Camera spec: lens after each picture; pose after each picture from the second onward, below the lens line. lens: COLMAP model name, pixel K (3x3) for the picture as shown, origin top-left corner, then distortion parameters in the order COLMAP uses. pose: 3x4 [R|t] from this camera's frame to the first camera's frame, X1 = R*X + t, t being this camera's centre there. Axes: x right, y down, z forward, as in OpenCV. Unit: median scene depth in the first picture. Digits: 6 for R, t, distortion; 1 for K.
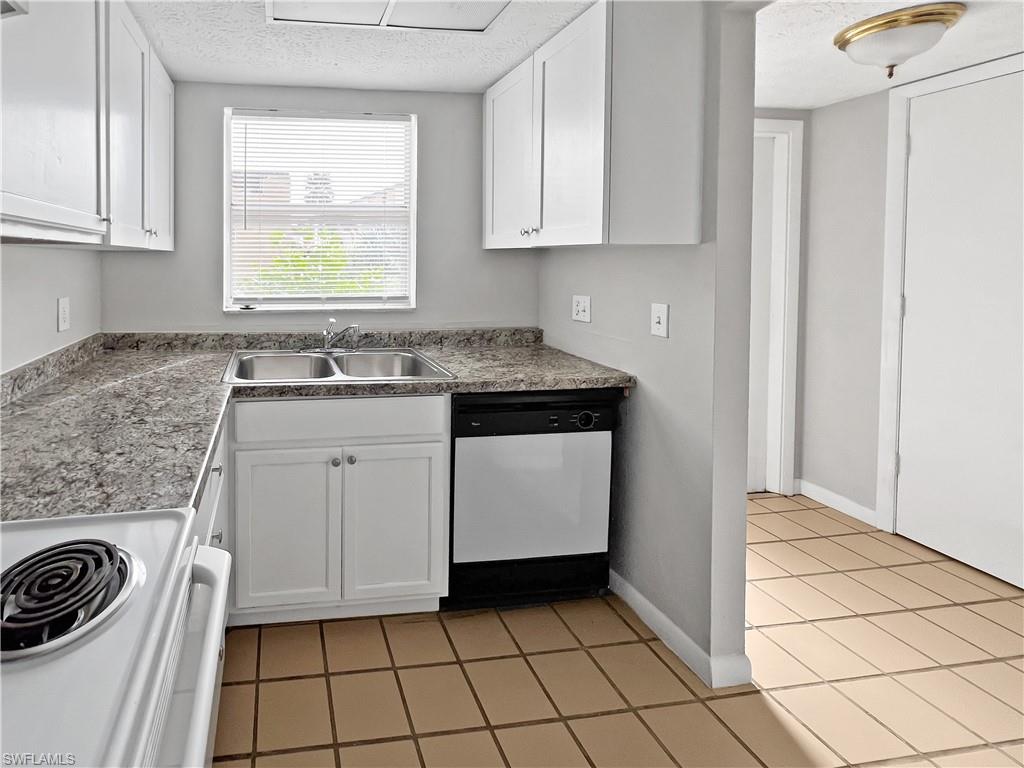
lens RADIAL K [[931.7, 0, 511.1], [0, 931.7, 319.8], [0, 0, 1]] dist [-0.011629, -0.001917]
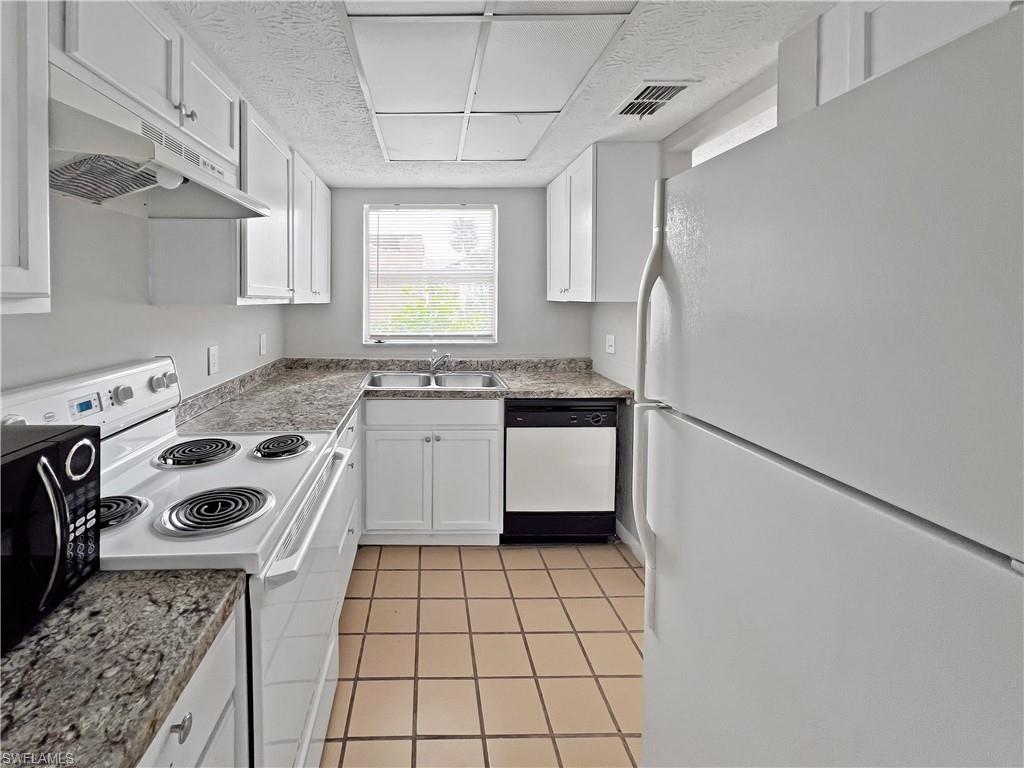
lens RADIAL K [[892.0, 0, 512.0], [0, 892.0, 384.0], [0, 0, 1]] dist [-0.005958, -0.004139]
pose [[0.988674, 0.014354, -0.149389, 0.154086], [-0.009943, 0.999493, 0.030232, 0.010267], [0.149747, -0.028404, 0.988316, -0.408076]]
